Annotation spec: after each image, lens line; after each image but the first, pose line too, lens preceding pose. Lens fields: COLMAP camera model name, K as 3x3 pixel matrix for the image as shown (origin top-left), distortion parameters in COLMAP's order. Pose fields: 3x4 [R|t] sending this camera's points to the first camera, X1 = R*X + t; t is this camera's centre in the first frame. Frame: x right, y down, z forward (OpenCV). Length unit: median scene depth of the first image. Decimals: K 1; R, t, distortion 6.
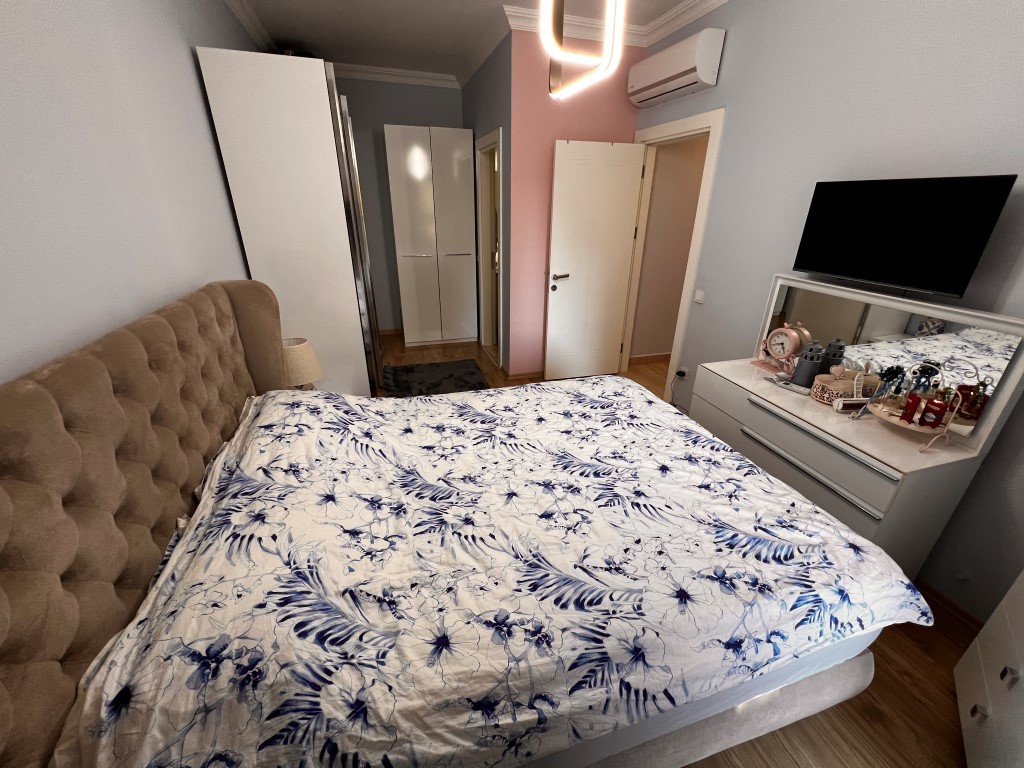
lens RADIAL K [[411.6, 0, 510.5], [0, 411.6, 386.1], [0, 0, 1]] dist [0.000722, 0.000038]
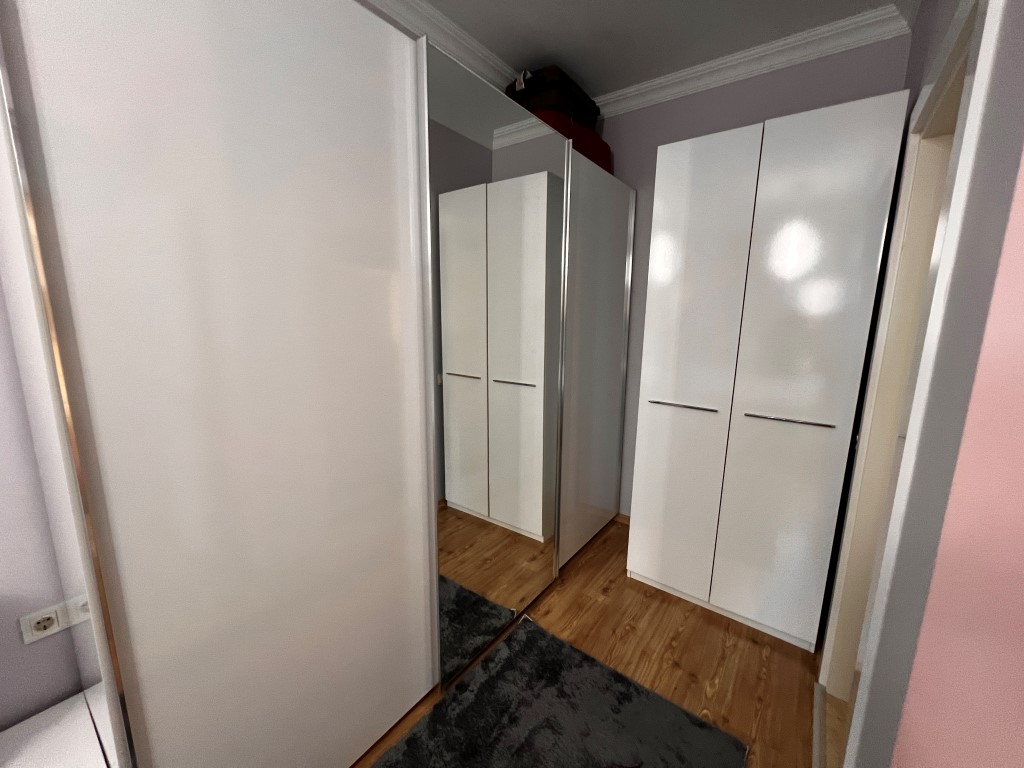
lens RADIAL K [[407.5, 0, 508.5], [0, 407.5, 381.6], [0, 0, 1]] dist [0.000246, 0.000001]
pose [[0.589928, 0.135964, -0.795926, 0.014186], [-0.338683, 0.936485, -0.091052, -0.227560], [0.732993, 0.323280, 0.598507, 0.563003]]
